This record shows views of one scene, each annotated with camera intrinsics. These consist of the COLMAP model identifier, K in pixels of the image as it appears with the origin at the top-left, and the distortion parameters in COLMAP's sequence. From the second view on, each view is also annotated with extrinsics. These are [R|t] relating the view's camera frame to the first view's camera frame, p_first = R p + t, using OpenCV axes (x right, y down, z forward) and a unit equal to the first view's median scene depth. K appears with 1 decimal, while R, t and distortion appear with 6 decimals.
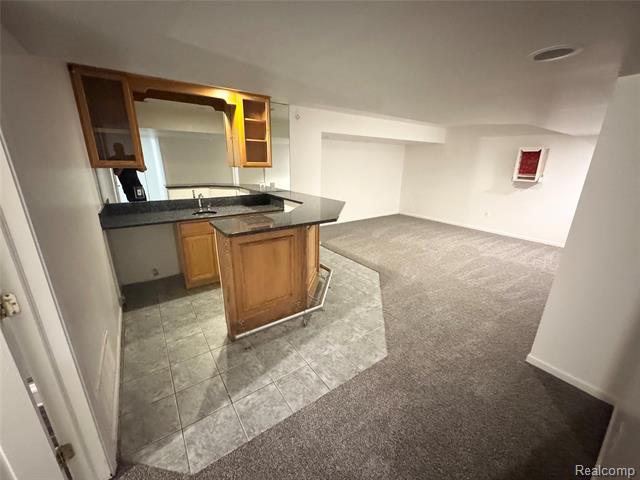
lens RADIAL K [[257.1, 0, 319.3], [0, 257.1, 240.3], [0, 0, 1]] dist [0.001236, 0.000571]
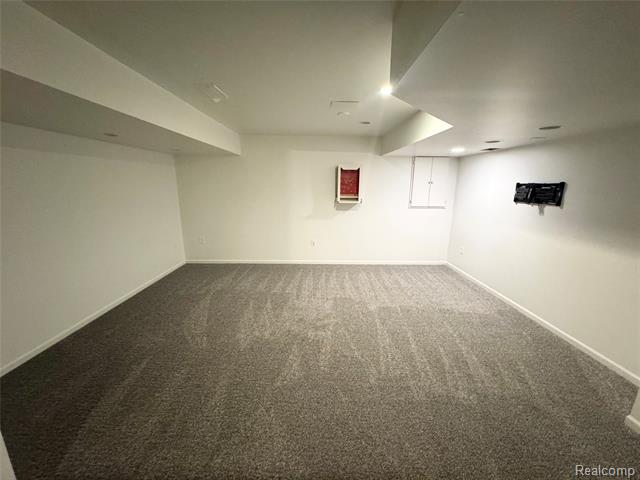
lens RADIAL K [[257.1, 0, 320.1], [0, 257.1, 240.2], [0, 0, 1]] dist [0.001236, 0.000571]
pose [[0.574398, -0.186634, 0.797016, 0.013963], [0.241918, 0.968874, 0.052531, -0.173327], [-0.782012, 0.162639, 0.601669, 0.561129]]
